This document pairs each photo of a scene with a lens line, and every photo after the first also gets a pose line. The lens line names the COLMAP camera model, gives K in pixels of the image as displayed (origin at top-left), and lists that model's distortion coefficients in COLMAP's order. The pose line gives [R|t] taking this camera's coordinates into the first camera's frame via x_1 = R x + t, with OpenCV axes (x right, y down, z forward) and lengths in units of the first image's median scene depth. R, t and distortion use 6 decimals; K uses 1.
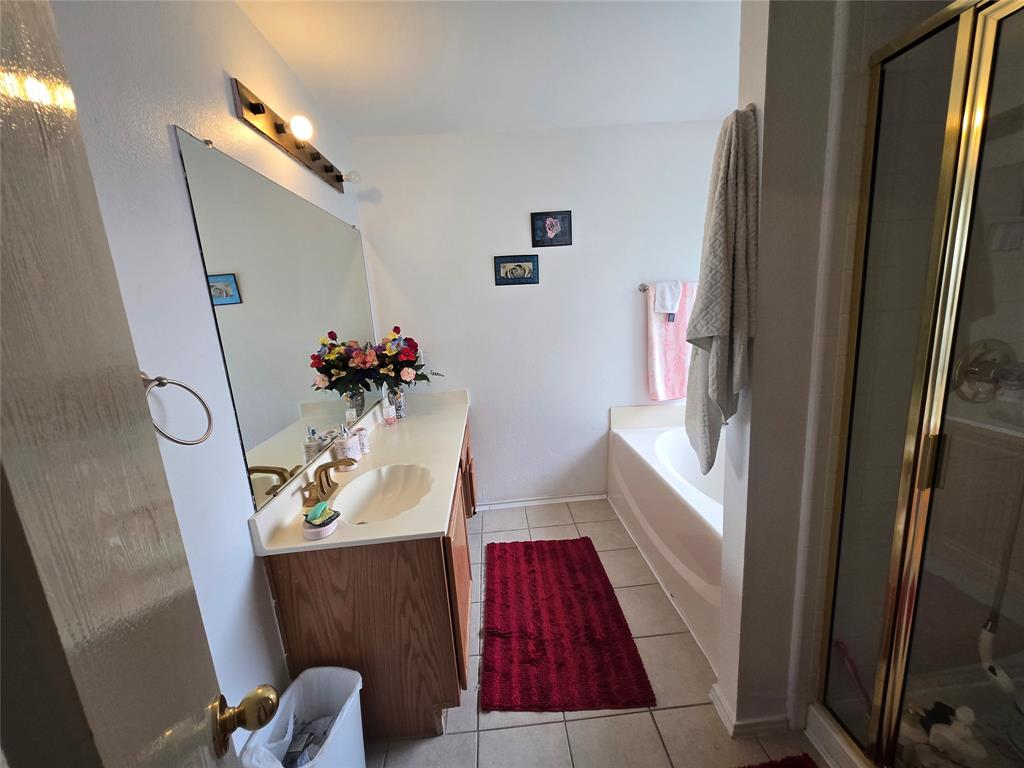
lens RADIAL K [[402.9, 0, 510.6], [0, 402.9, 382.7], [0, 0, 1]] dist [0.000252, -0.000088]
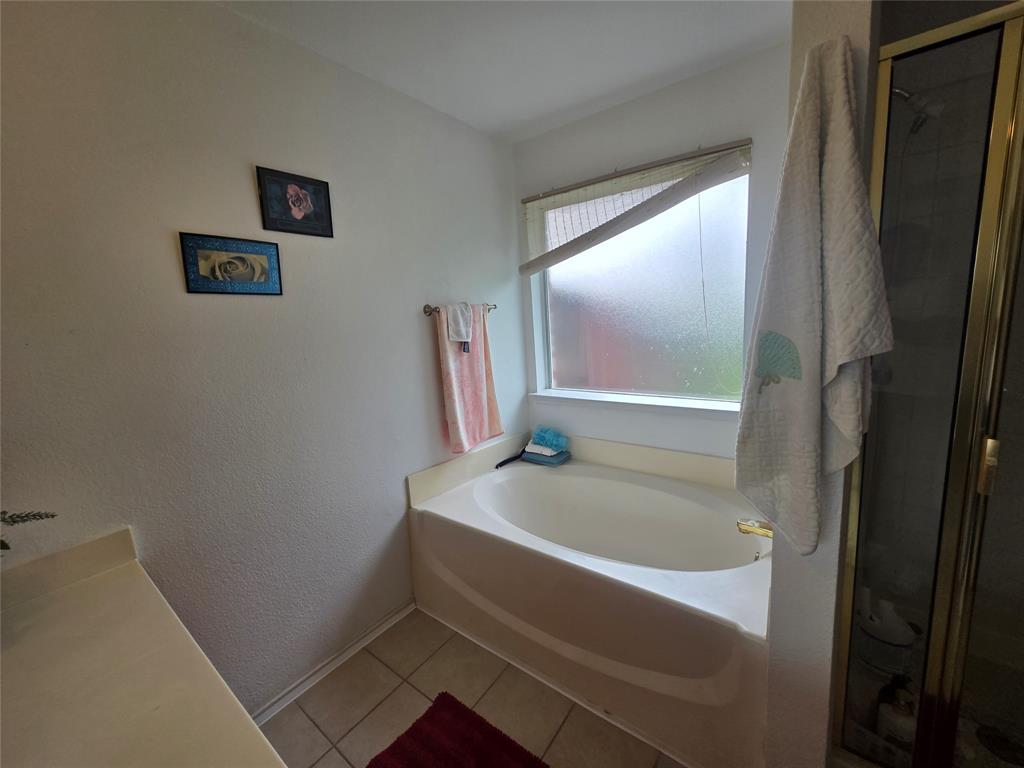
lens RADIAL K [[402.9, 0, 514.5], [0, 402.9, 380.4], [0, 0, 1]] dist [0.000252, -0.000088]
pose [[0.650774, -0.092953, 0.753561, -0.155993], [0.165011, 0.986071, -0.020870, -0.063973], [-0.741124, 0.137928, 0.657047, 0.410527]]
